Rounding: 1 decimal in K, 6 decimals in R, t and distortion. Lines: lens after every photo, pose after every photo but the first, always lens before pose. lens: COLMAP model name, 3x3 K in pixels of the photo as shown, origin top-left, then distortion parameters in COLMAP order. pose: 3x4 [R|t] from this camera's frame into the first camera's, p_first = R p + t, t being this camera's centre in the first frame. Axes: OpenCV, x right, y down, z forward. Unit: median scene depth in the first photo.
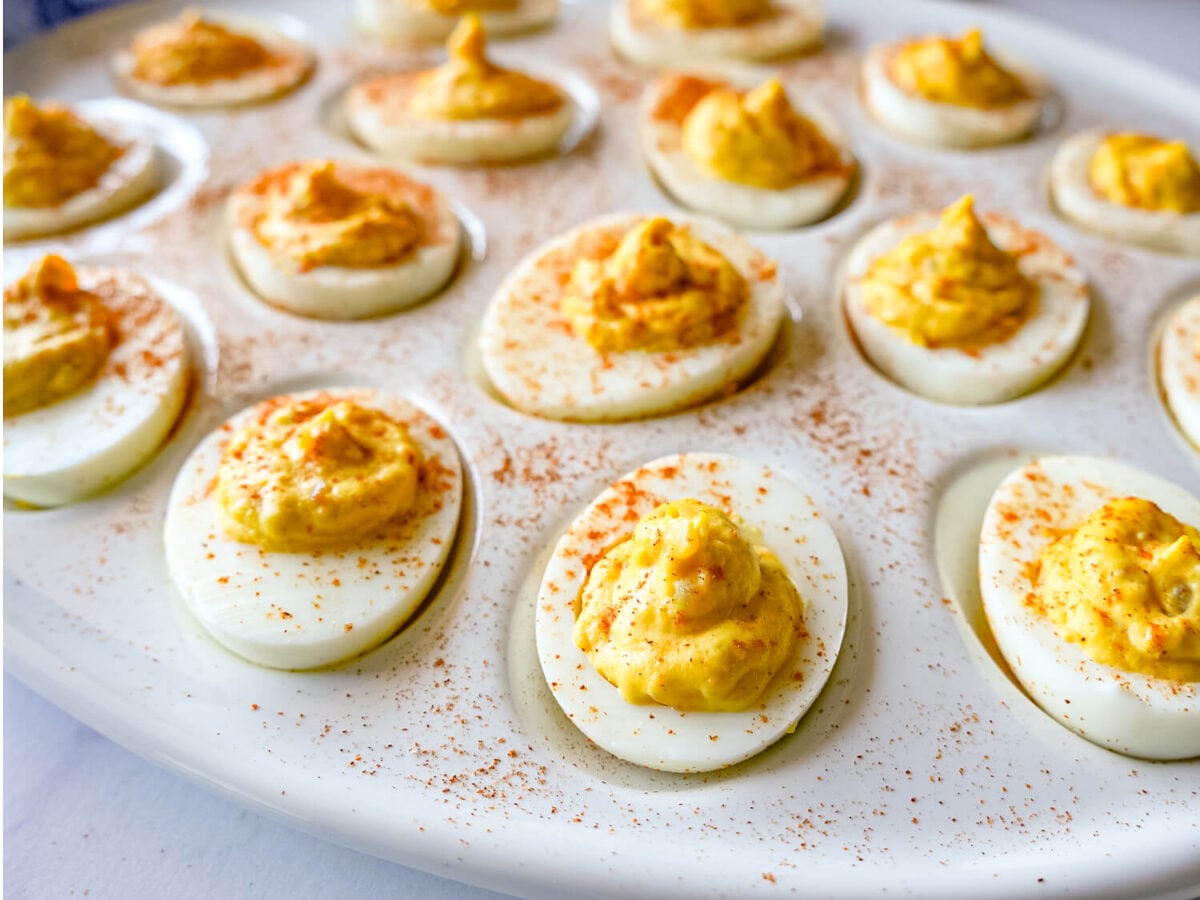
lens RADIAL K [[1647.3, 0, 690.3], [0, 1647.3, 449.4], [0, 0, 1]] dist [-0.149243, 0.027552]
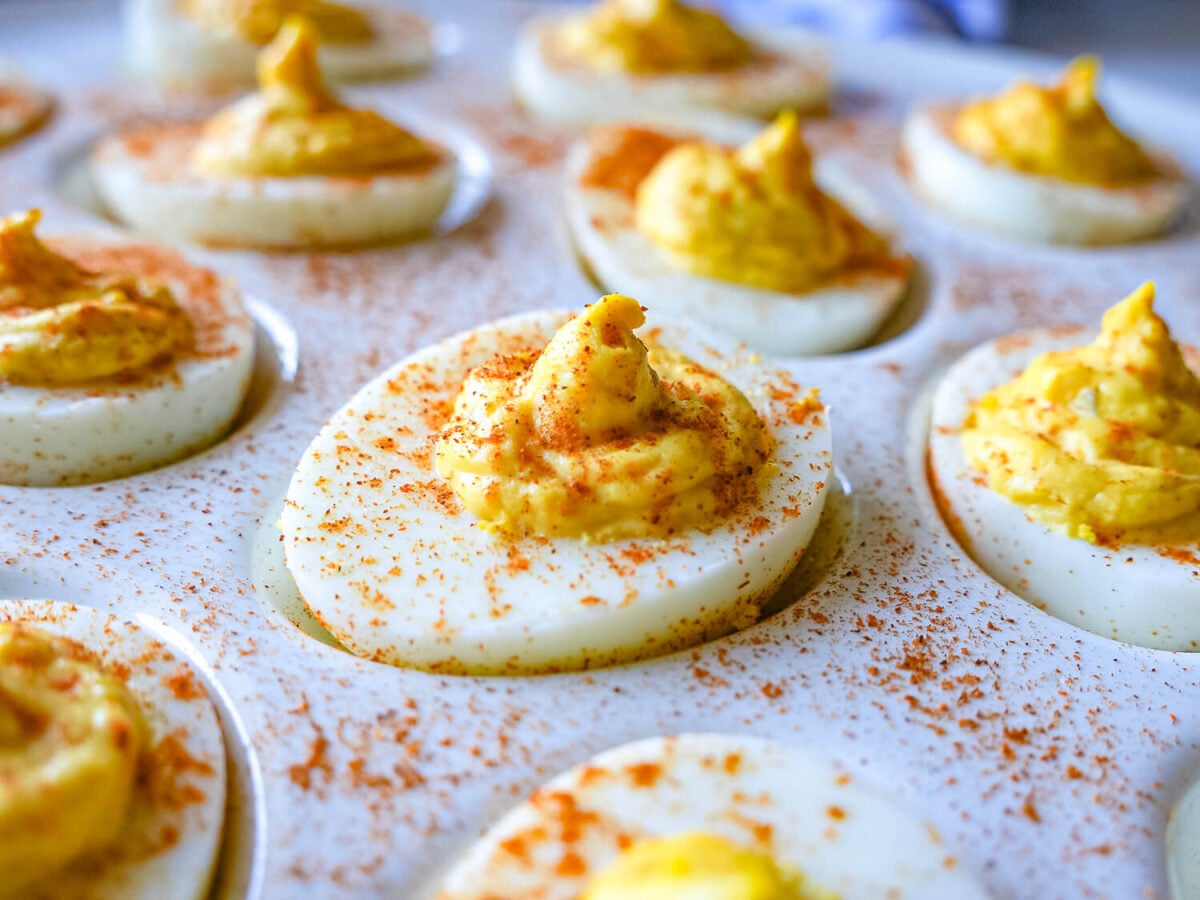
lens RADIAL K [[1707.9, 0, 618.4], [0, 1707.9, 492.6], [0, 0, 1]] dist [-0.160736, 0.056829]
pose [[0.999146, 0.015679, 0.038230, -0.040202], [-0.010399, 0.990847, -0.134587, -0.000907], [-0.039991, 0.134074, 0.990164, 0.465560]]
